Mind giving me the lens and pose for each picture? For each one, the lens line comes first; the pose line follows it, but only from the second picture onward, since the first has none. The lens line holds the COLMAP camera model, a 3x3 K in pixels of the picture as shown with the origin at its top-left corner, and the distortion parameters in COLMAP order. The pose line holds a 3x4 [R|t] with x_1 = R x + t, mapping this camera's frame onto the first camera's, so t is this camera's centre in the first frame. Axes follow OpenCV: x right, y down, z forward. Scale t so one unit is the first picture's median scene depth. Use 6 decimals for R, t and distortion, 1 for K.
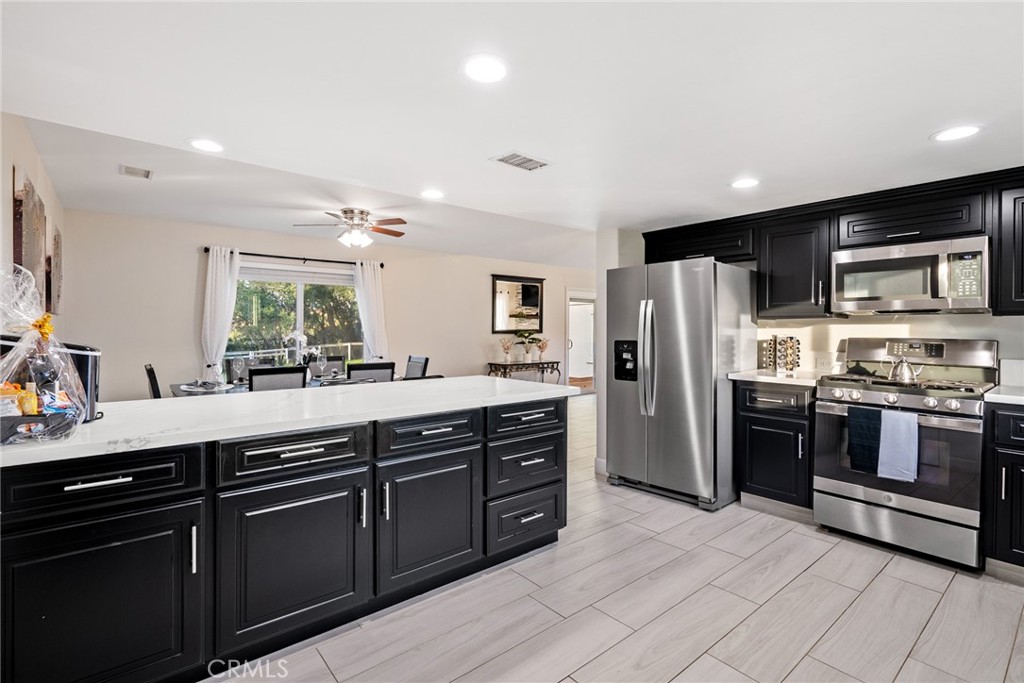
lens RADIAL K [[480.8, 0, 511.5], [0, 480.8, 325.6], [0, 0, 1]] dist [-0.025847, 0.003155]
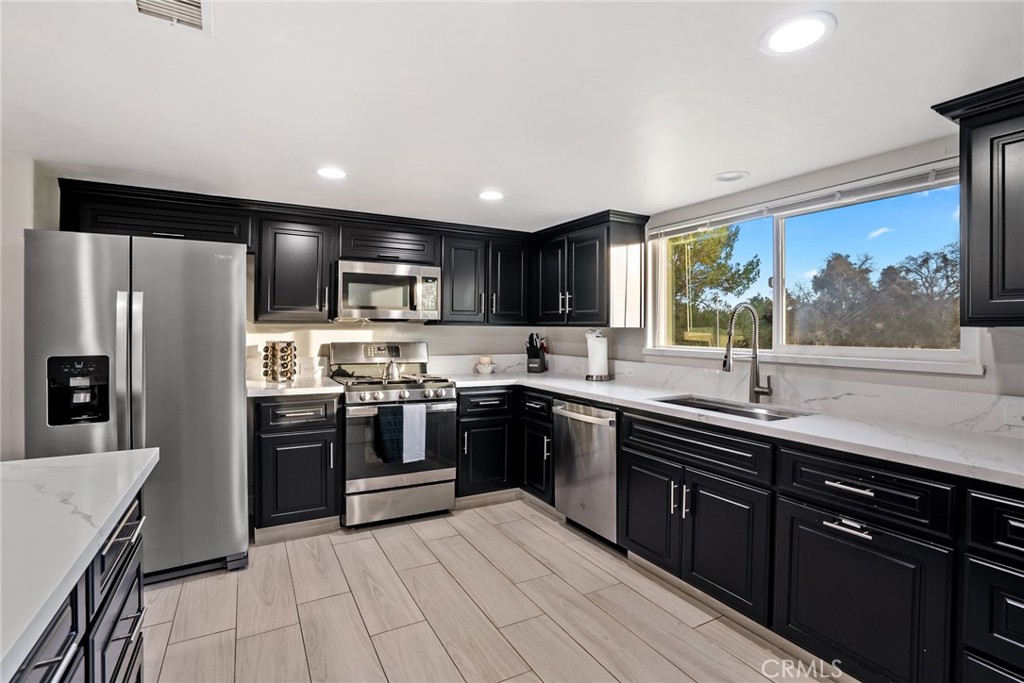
lens RADIAL K [[480.8, 0, 514.7], [0, 480.8, 332.1], [0, 0, 1]] dist [-0.025847, 0.003155]
pose [[0.192734, -0.005136, 0.981238, -0.289300], [-0.011593, 0.999905, 0.007511, -0.012171], [-0.981183, -0.012823, 0.192656, 0.453135]]
